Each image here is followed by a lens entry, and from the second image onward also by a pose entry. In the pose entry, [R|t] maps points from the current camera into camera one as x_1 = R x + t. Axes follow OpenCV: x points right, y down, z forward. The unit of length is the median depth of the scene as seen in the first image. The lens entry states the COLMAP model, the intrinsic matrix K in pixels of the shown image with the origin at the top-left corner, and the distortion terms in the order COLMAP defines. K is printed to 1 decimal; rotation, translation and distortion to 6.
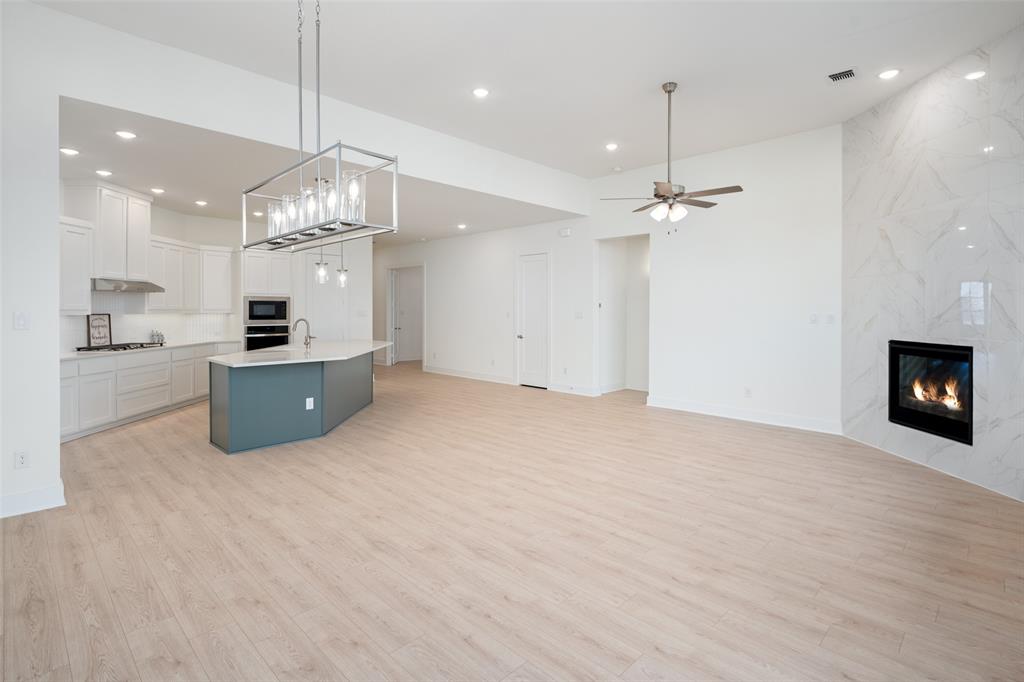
lens RADIAL K [[496.9, 0, 494.4], [0, 496.9, 312.2], [0, 0, 1]] dist [0.004263, -0.005067]
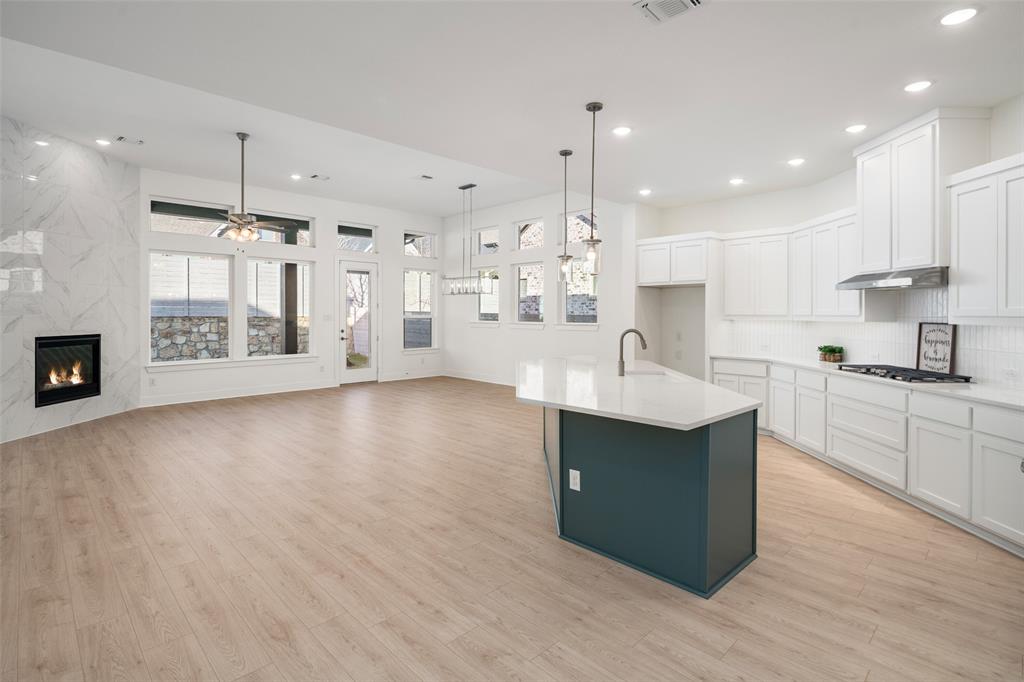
lens RADIAL K [[496.9, 0, 510.2], [0, 496.9, 318.2], [0, 0, 1]] dist [0.004263, -0.005067]
pose [[-0.999858, -0.005194, -0.016058, -0.304503], [-0.005462, 0.999846, 0.016681, -0.014282], [0.015969, 0.016766, -0.999732, 2.249510]]
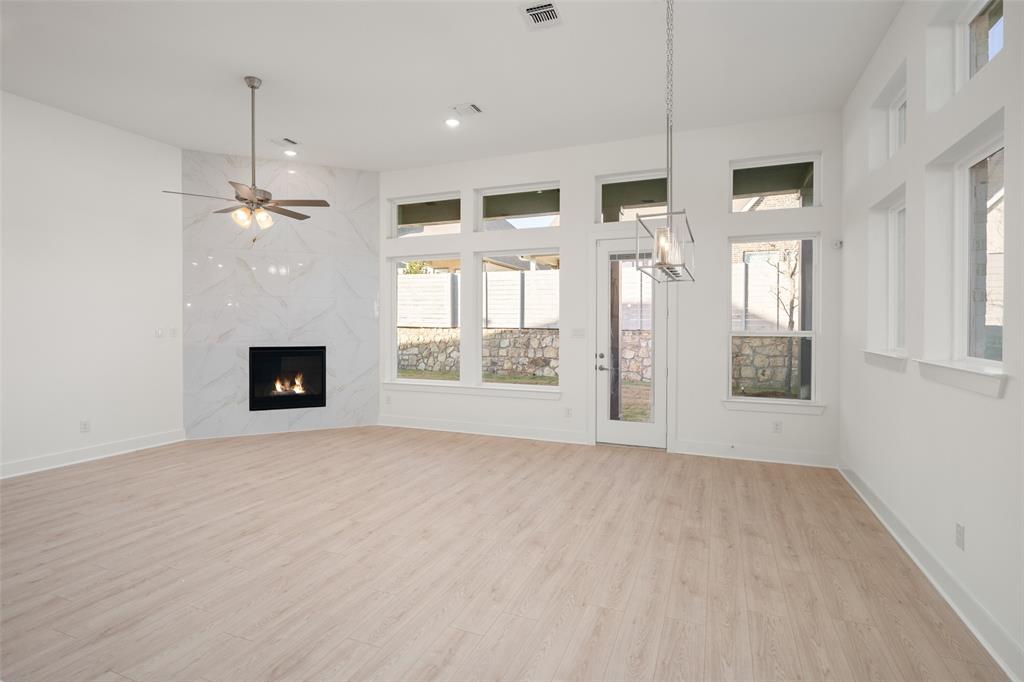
lens RADIAL K [[496.9, 0, 527.4], [0, 496.9, 328.2], [0, 0, 1]] dist [0.004263, -0.005067]
pose [[-0.415801, -0.010215, 0.909398, -0.689029], [0.002508, 0.999920, 0.012379, -0.007824], [-0.909452, 0.007427, -0.415742, 0.911042]]
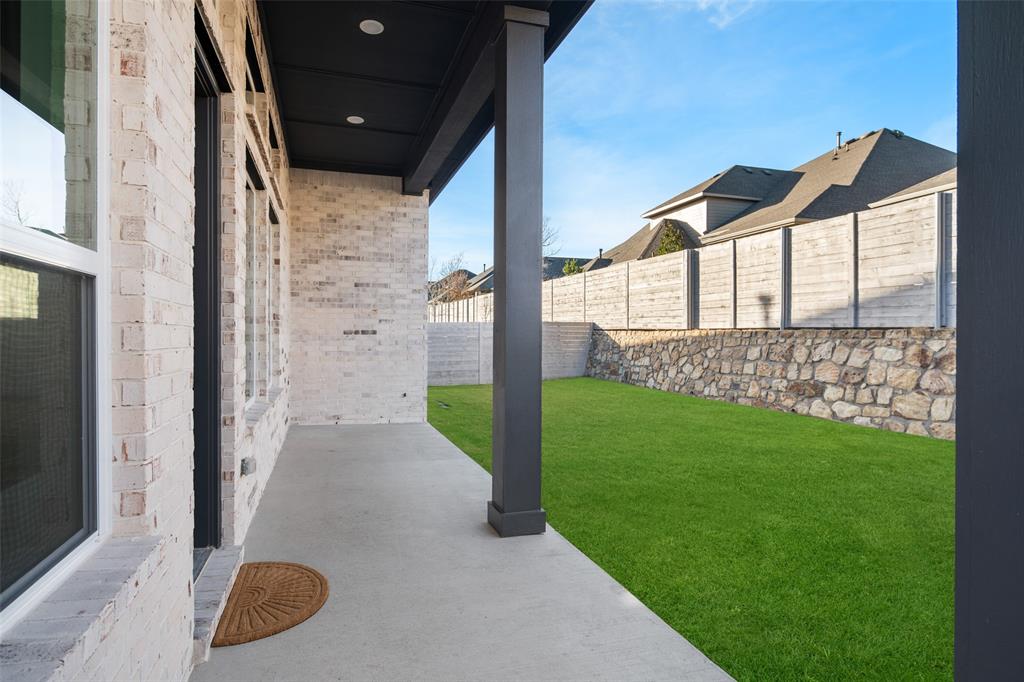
lens RADIAL K [[496.9, 0, 515.7], [0, 496.9, 340.1], [0, 0, 1]] dist [0.004263, -0.005067]
pose [[0.390920, -0.004179, 0.920415, -0.342463], [-0.000243, 0.999989, 0.004643, 0.023492], [-0.920425, -0.002039, 0.390915, 0.457500]]
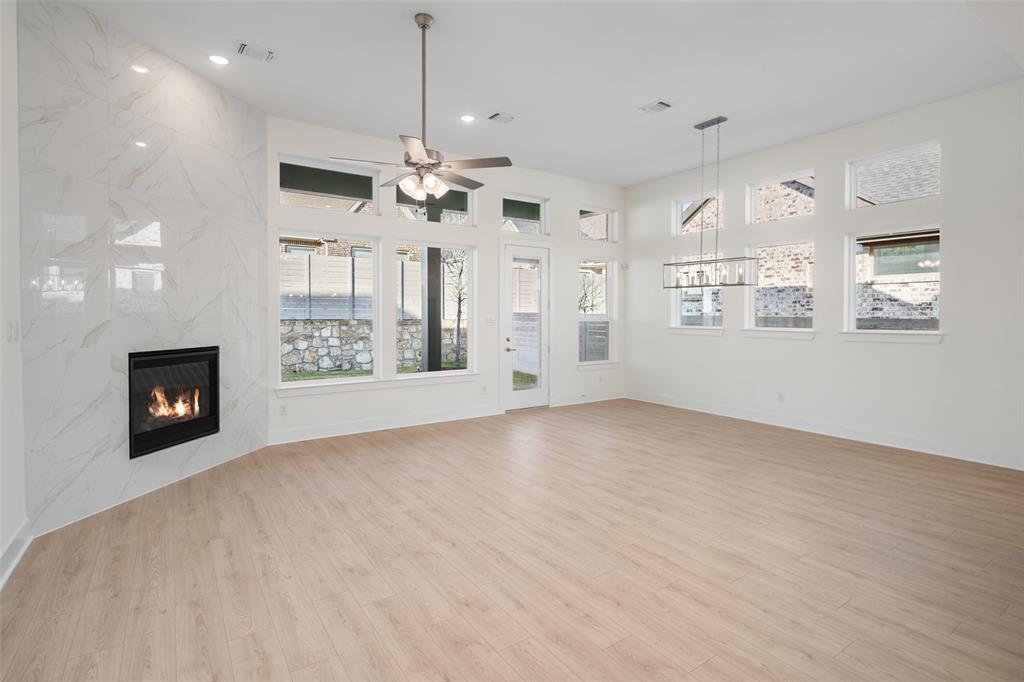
lens RADIAL K [[496.9, 0, 504.0], [0, 496.9, 325.5], [0, 0, 1]] dist [0.004263, -0.005067]
pose [[-0.986361, -0.007056, 0.164446, 0.104405], [-0.002395, 0.999590, 0.028529, -0.010005], [-0.164580, 0.027746, -0.985973, 1.713116]]
